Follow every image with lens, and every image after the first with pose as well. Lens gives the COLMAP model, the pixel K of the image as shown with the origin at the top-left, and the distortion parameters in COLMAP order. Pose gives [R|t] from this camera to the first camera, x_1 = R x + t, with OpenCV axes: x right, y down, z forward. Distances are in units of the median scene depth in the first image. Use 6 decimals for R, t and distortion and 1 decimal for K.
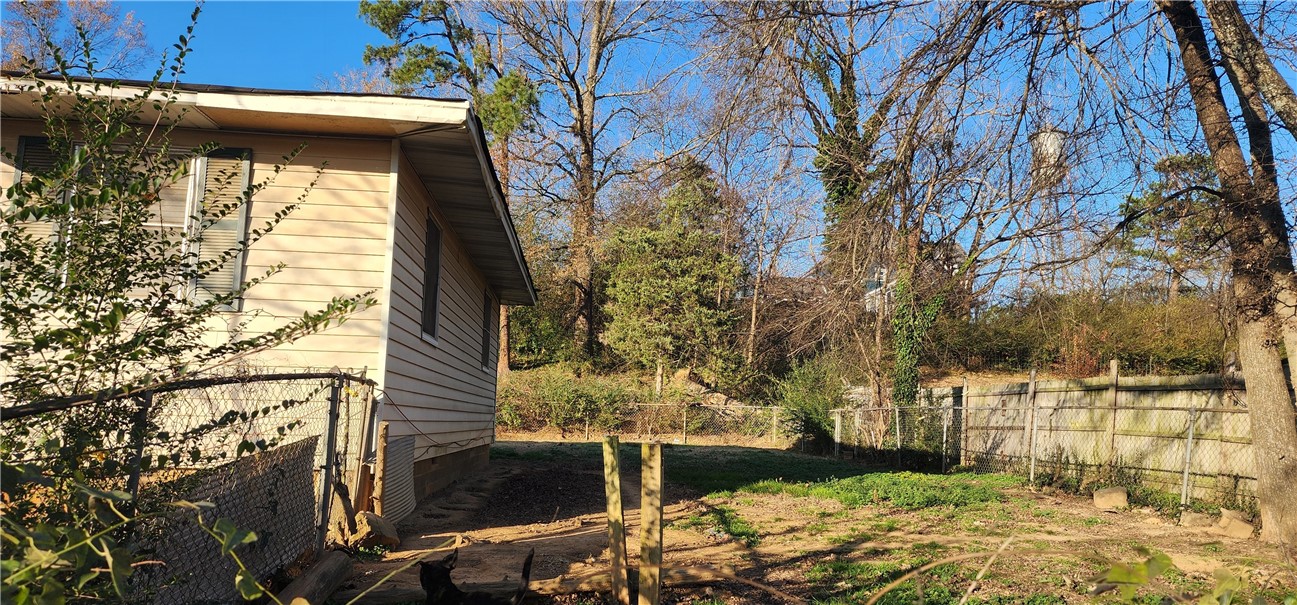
lens RADIAL K [[869.8, 0, 648.5], [0, 869.8, 302.5], [0, 0, 1]] dist [0.113403, -0.129424]
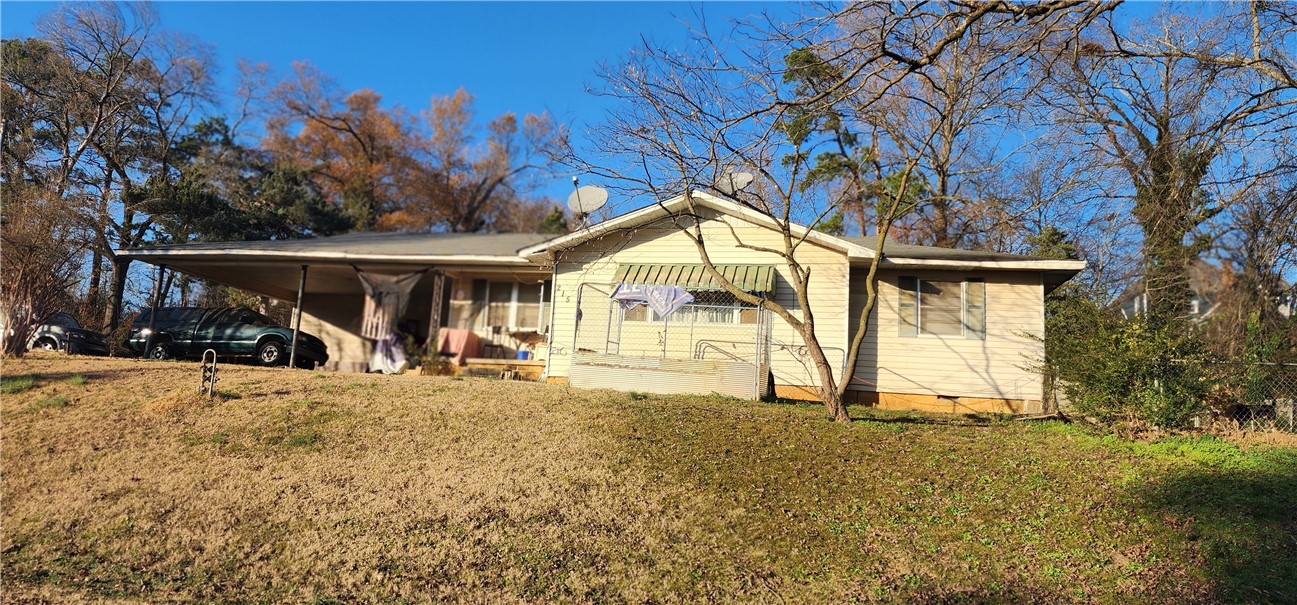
lens RADIAL K [[869.8, 0, 648.5], [0, 869.8, 302.5], [0, 0, 1]] dist [0.113403, -0.129424]
pose [[0.963523, -0.007088, -0.267531, -0.155637], [-0.003152, 0.999279, -0.037828, 0.000690], [0.267606, 0.037292, 0.962806, -0.396589]]
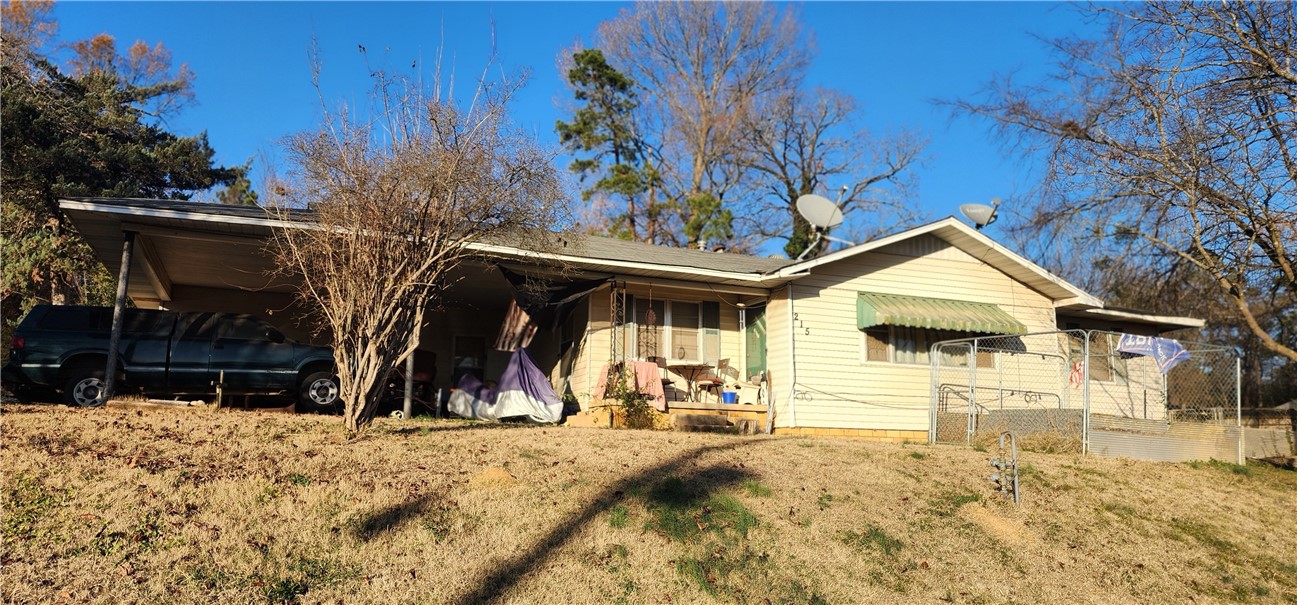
lens RADIAL K [[869.8, 0, 648.5], [0, 869.8, 302.5], [0, 0, 1]] dist [0.113403, -0.129424]
pose [[0.946615, 0.050551, 0.318377, -0.623672], [-0.036804, 0.998118, -0.049051, -0.013127], [-0.320257, 0.034715, 0.946694, -0.271538]]
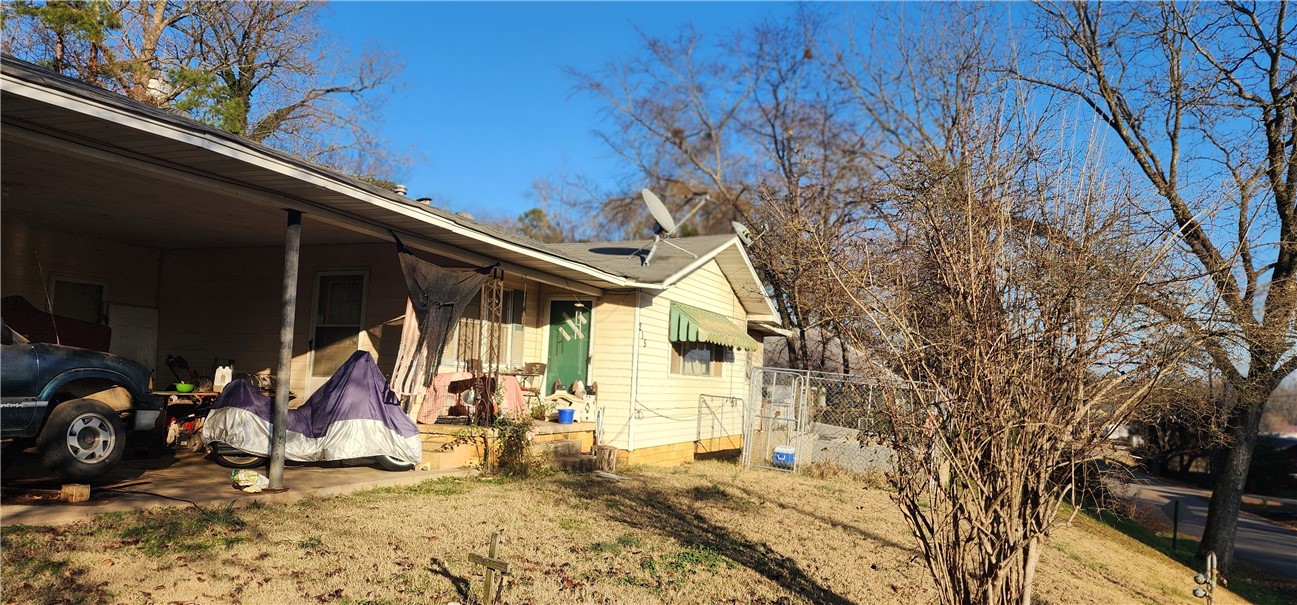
lens RADIAL K [[869.8, 0, 648.5], [0, 869.8, 302.5], [0, 0, 1]] dist [0.113403, -0.129424]
pose [[0.431665, 0.084505, 0.898067, -0.784602], [-0.152402, 0.988122, -0.019726, -0.037007], [-0.889066, -0.128352, 0.439417, -0.025630]]
